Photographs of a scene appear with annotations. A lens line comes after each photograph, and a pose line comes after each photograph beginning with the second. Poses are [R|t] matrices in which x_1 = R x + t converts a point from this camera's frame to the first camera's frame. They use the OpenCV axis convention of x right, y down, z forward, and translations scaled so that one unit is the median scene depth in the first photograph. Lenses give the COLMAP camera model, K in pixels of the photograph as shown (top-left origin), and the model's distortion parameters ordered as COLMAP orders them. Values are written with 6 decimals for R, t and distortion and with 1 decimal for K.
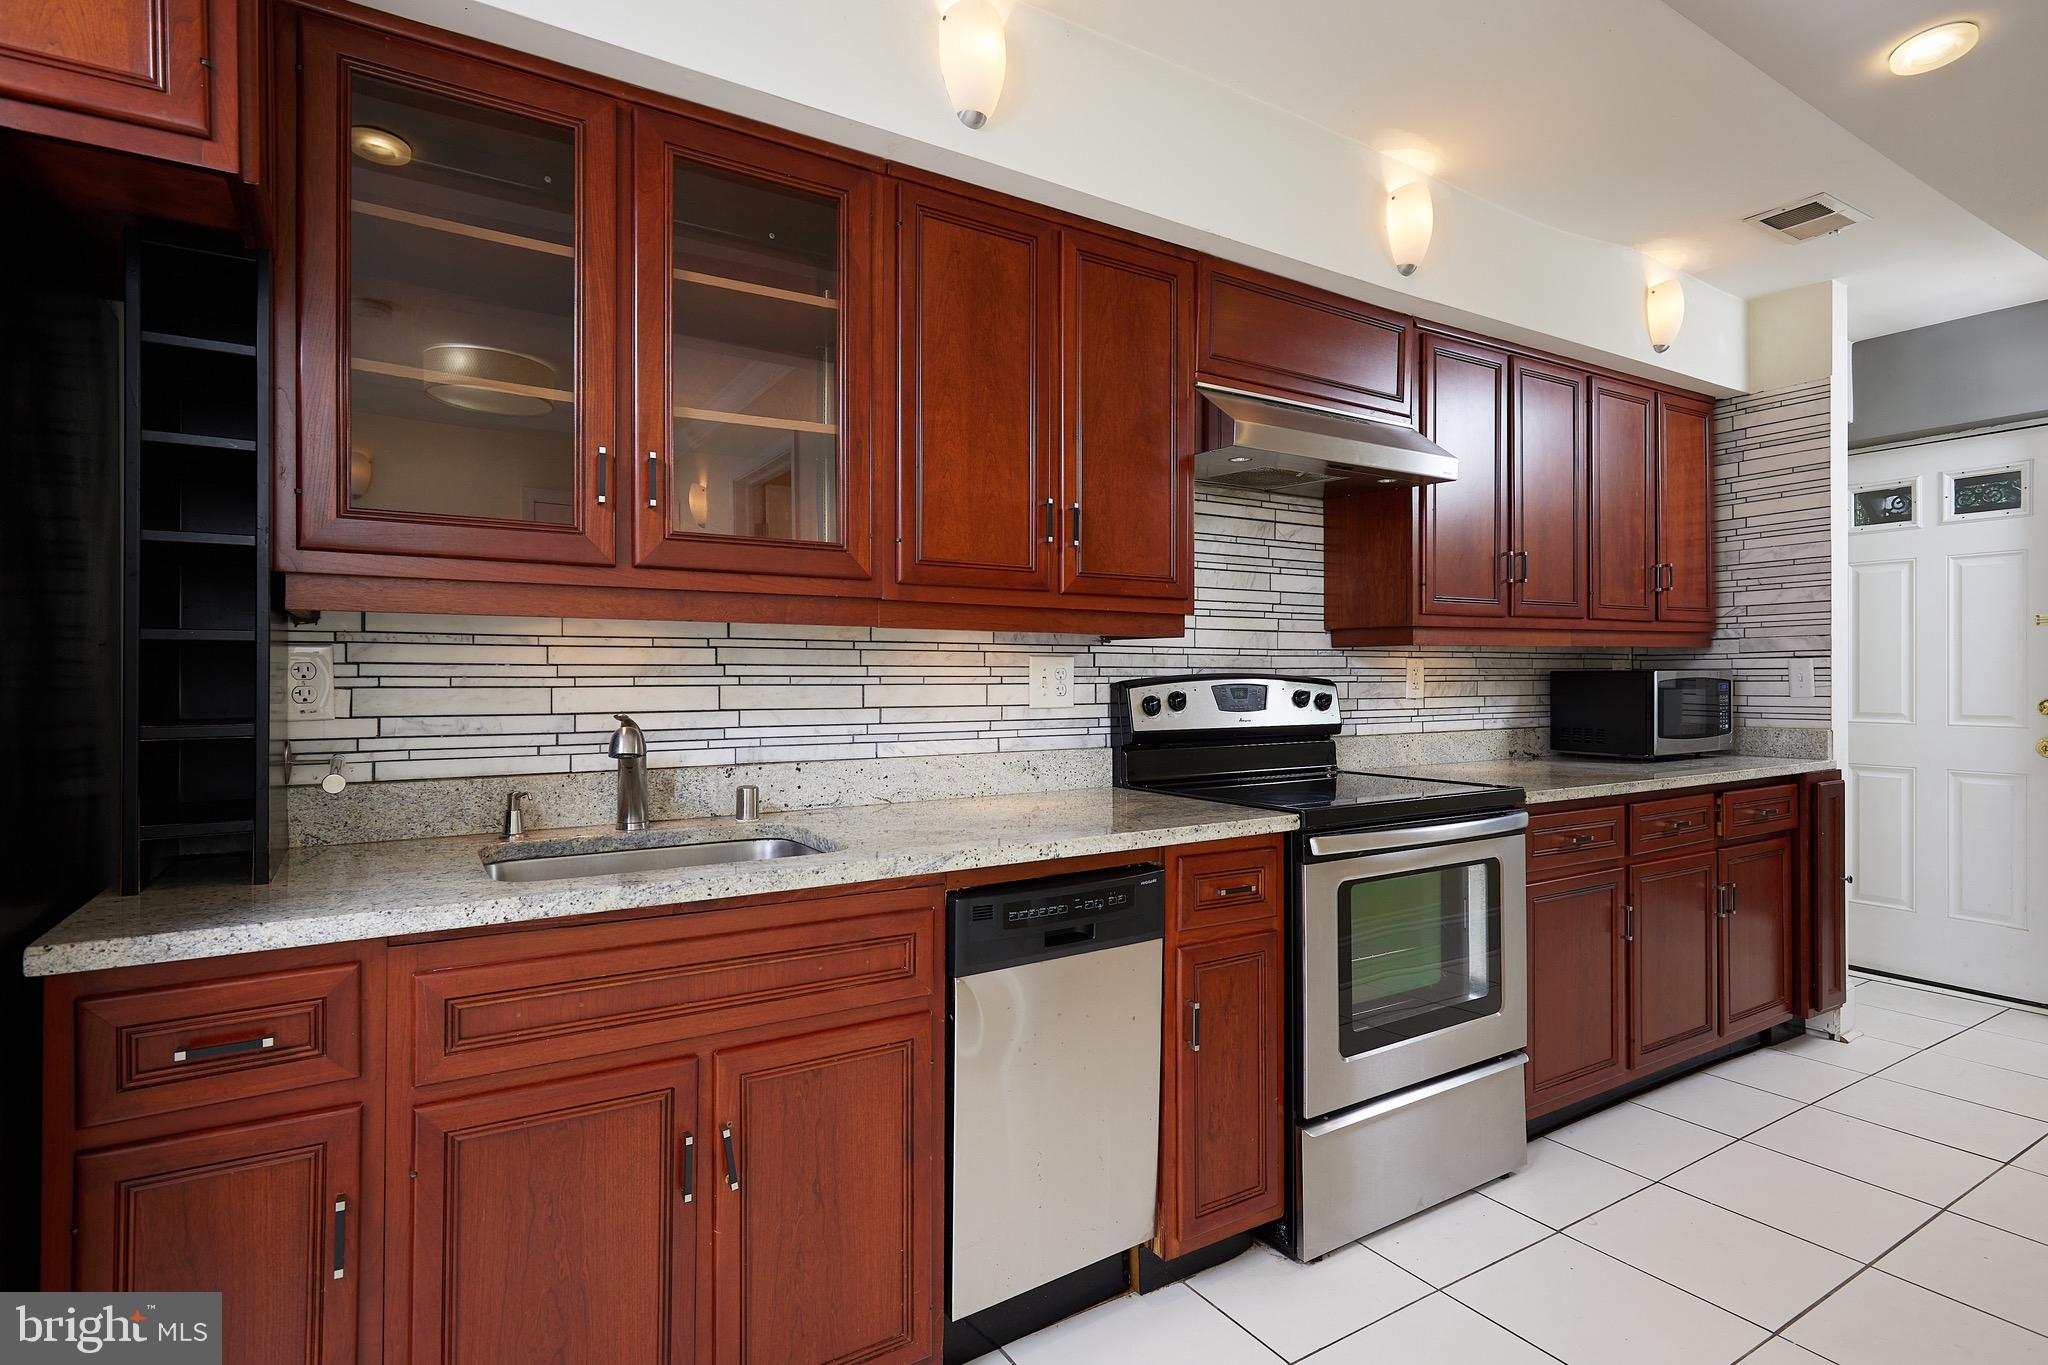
lens RADIAL K [[1026.1, 0, 1025.3], [0, 1026.1, 675.5], [0, 0, 1]] dist [-0.004461, -0.000829]
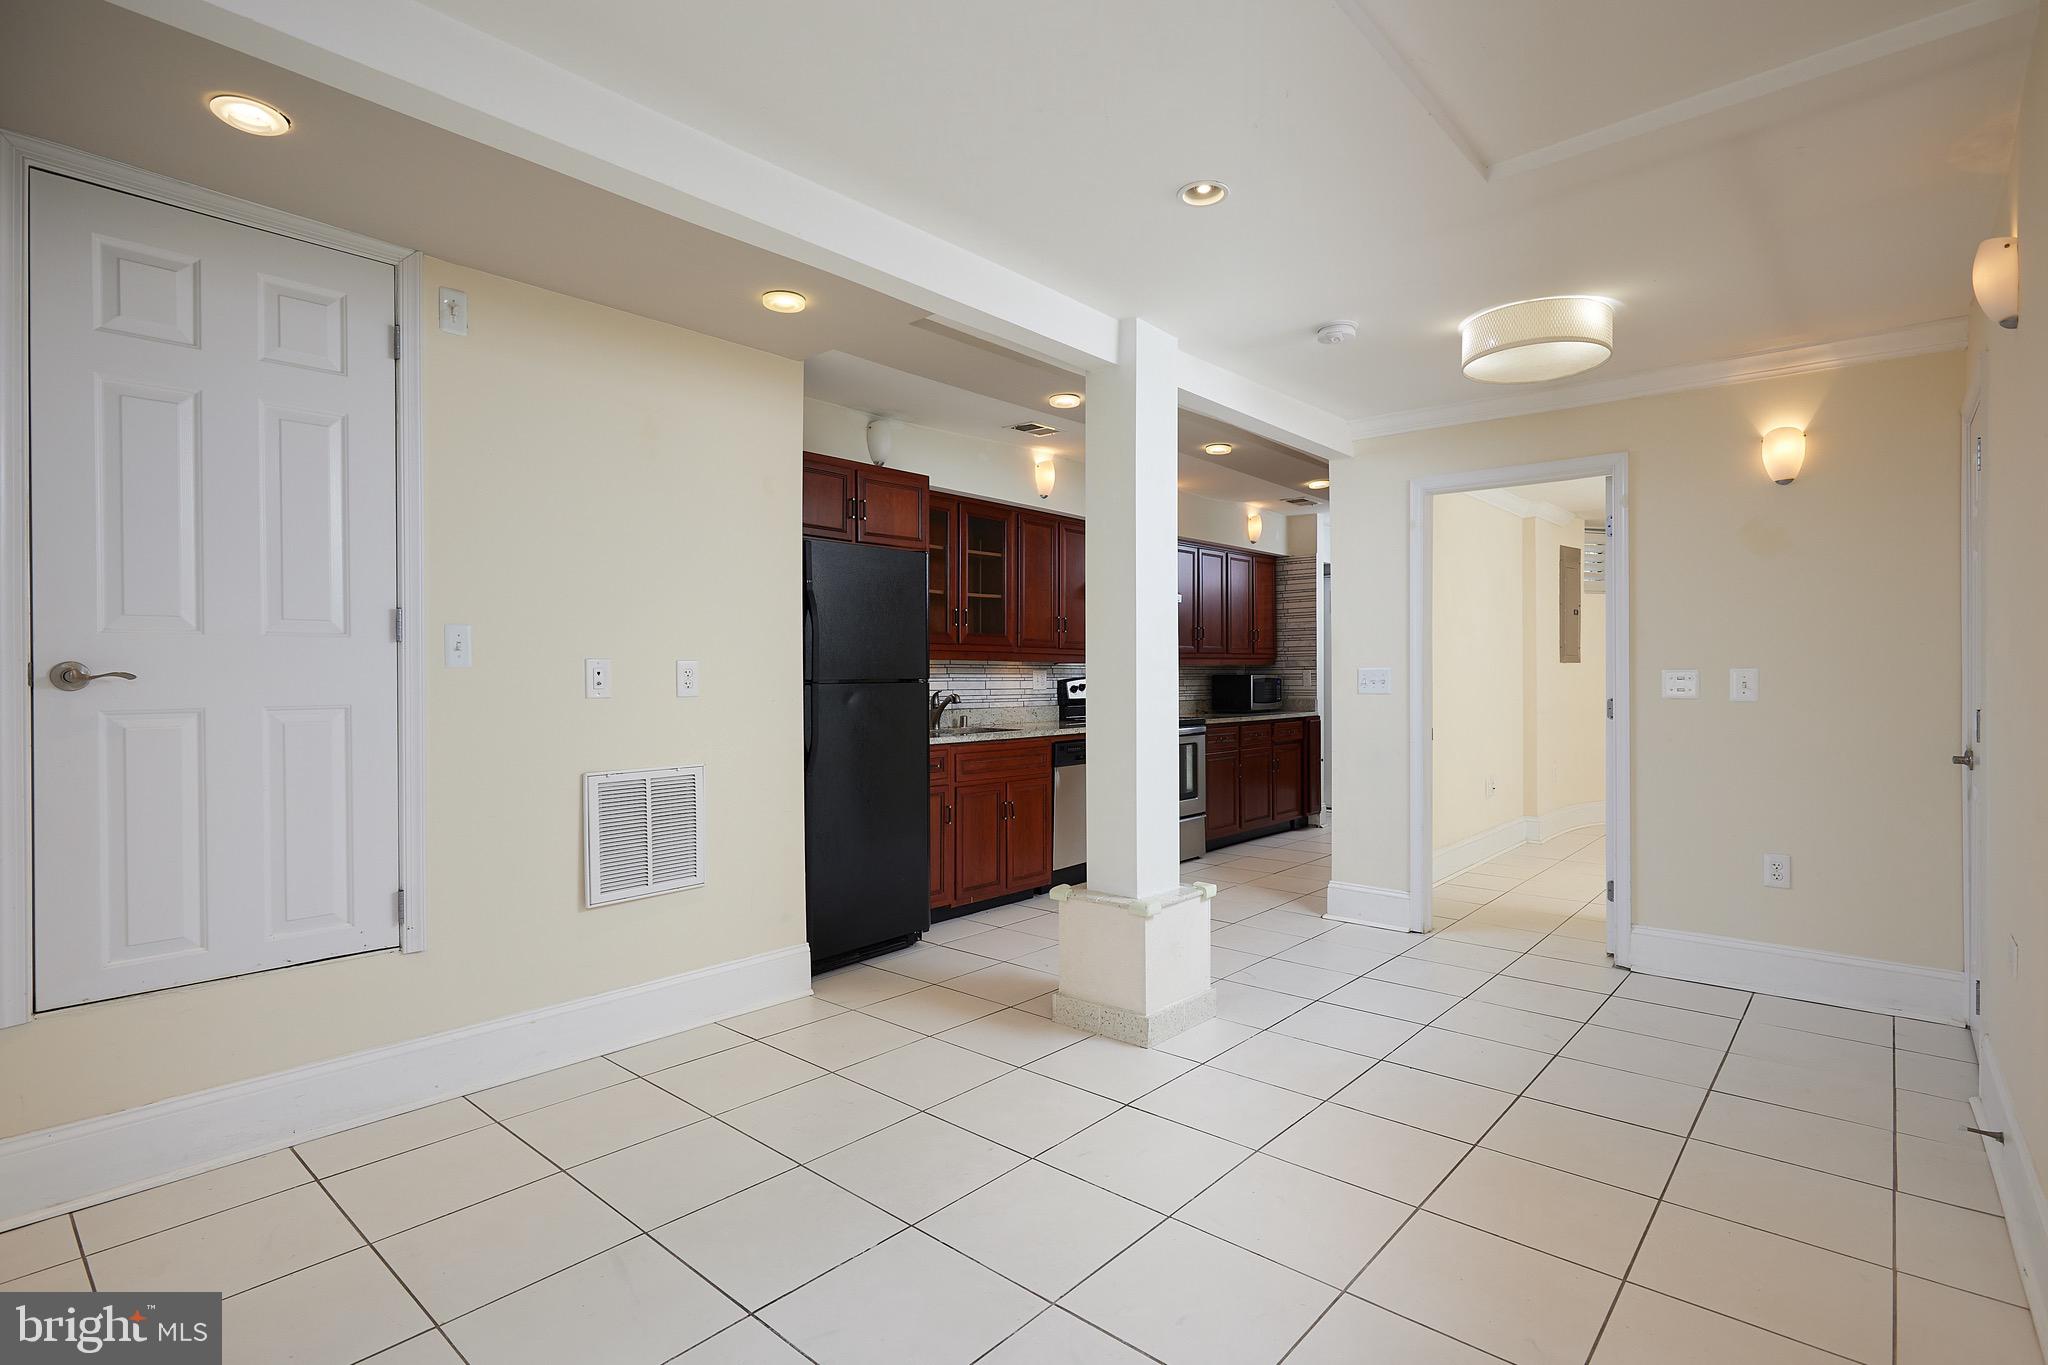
lens RADIAL K [[988.8, 0, 1023.1], [0, 988.8, 683.3], [0, 0, 1]] dist [0.000288, 0.000011]
pose [[0.957105, -0.003924, 0.289716, -0.575926], [0.002513, 0.999983, 0.005243, 0.001541], [-0.289731, -0.004290, 0.957098, -1.076311]]
